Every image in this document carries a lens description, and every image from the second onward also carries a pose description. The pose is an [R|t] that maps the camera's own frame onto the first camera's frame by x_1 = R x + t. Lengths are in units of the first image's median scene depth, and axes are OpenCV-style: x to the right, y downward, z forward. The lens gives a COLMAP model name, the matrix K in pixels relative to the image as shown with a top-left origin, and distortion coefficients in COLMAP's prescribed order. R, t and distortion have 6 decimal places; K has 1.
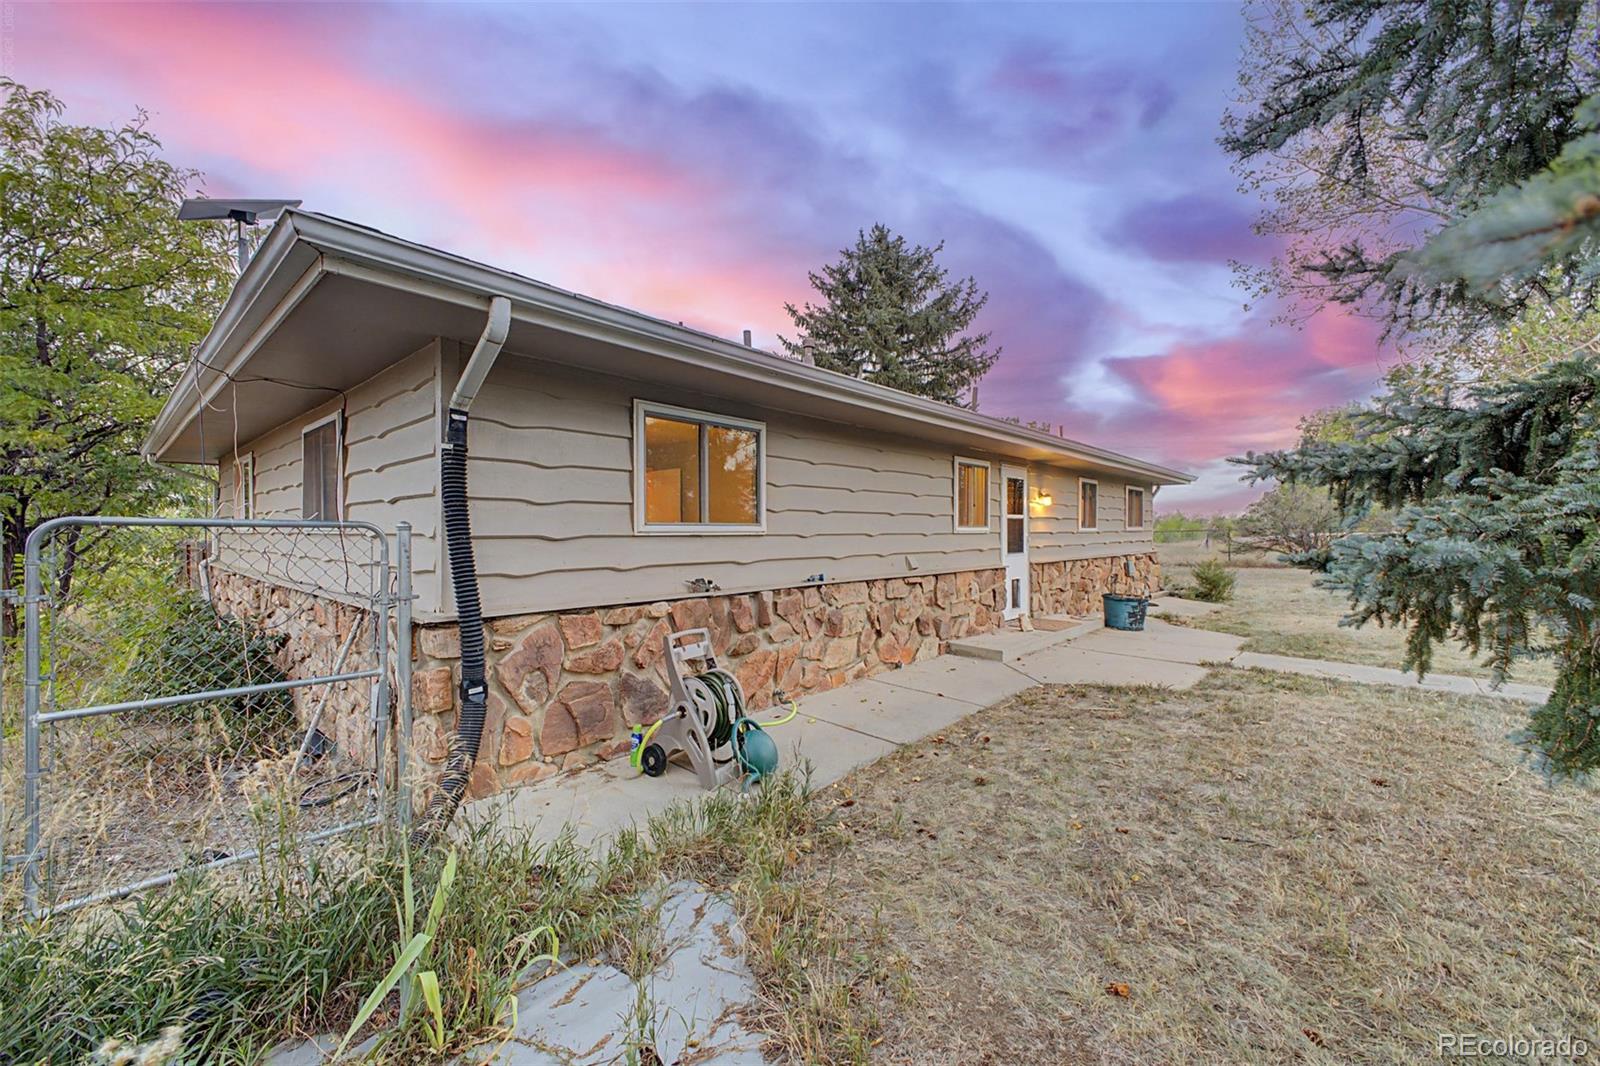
lens RADIAL K [[685.4, 0, 800.0], [0, 685.4, 533.0], [0, 0, 1]] dist [-0.001685, -0.000120]
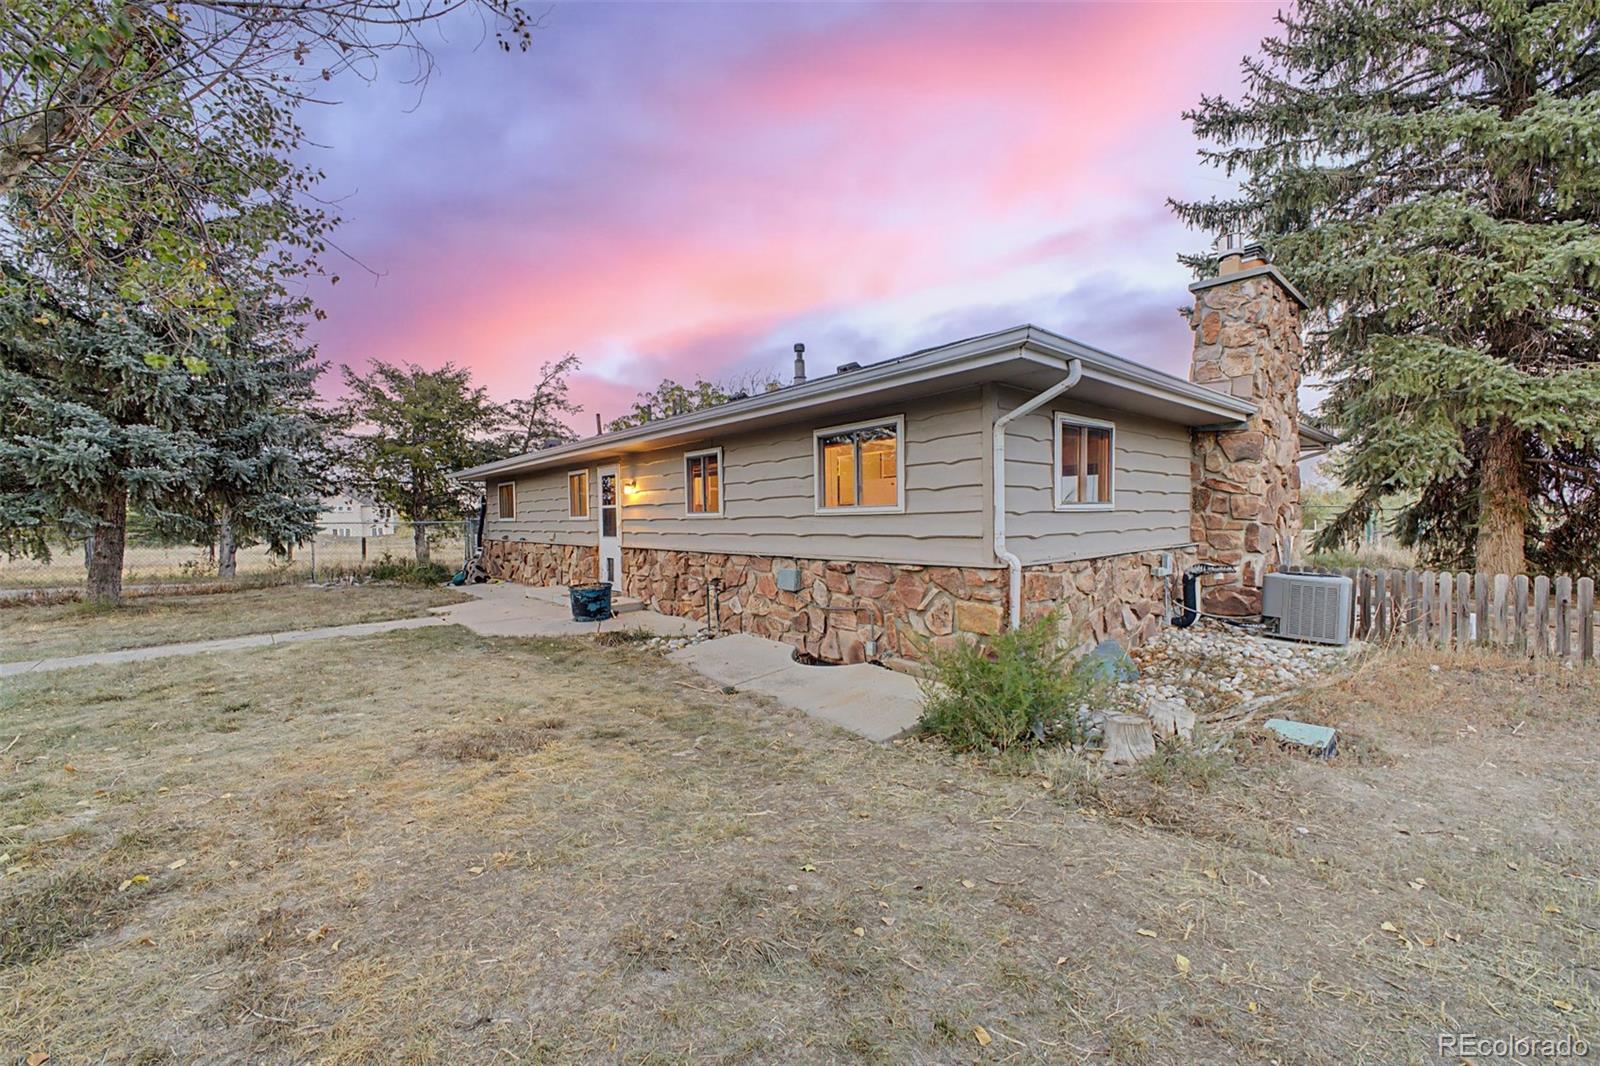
lens RADIAL K [[658.2, 0, 783.6], [0, 658.2, 535.4], [0, 0, 1]] dist [0.021429, 0.000006]
pose [[-0.179634, 0.014248, -0.983630, 1.497514], [-0.002559, 0.999885, 0.014951, 0.009947], [0.983730, 0.005203, -0.179577, 1.600030]]
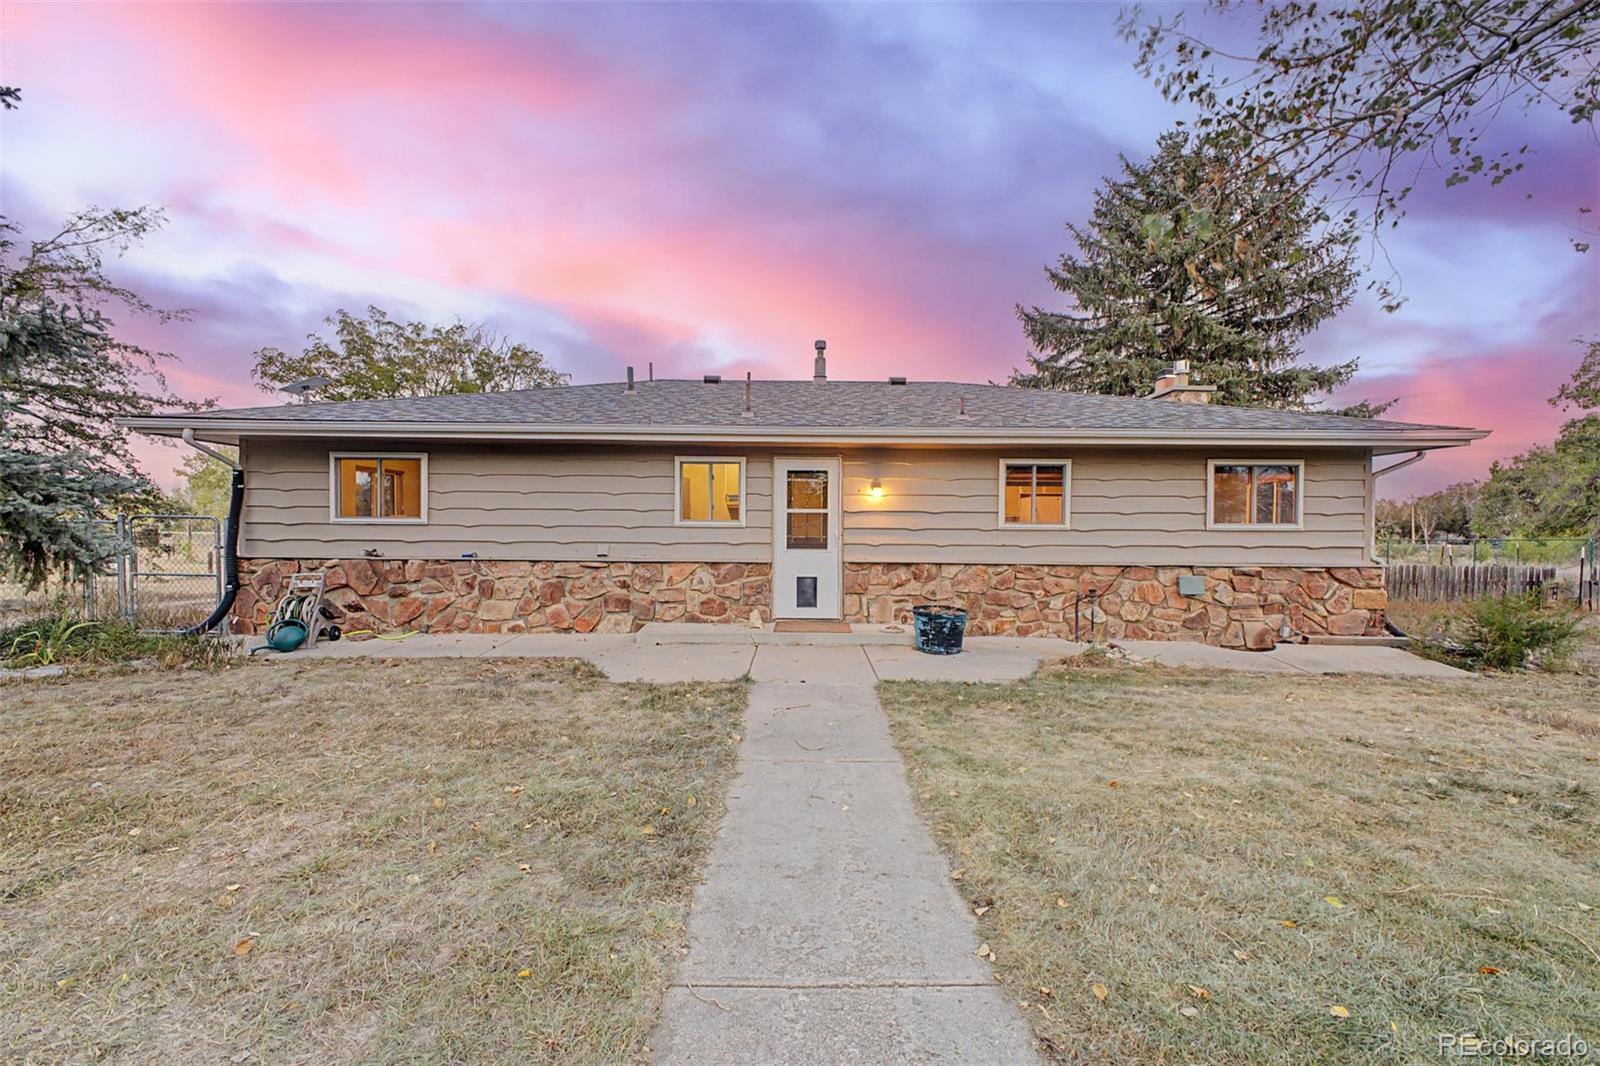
lens RADIAL K [[658.2, 0, 783.6], [0, 658.2, 535.4], [0, 0, 1]] dist [0.021429, 0.000006]
pose [[0.653377, 0.009618, -0.756971, 1.035452], [-0.010871, 0.999935, 0.003321, 0.008718], [0.756954, 0.006059, 0.653440, 0.399262]]
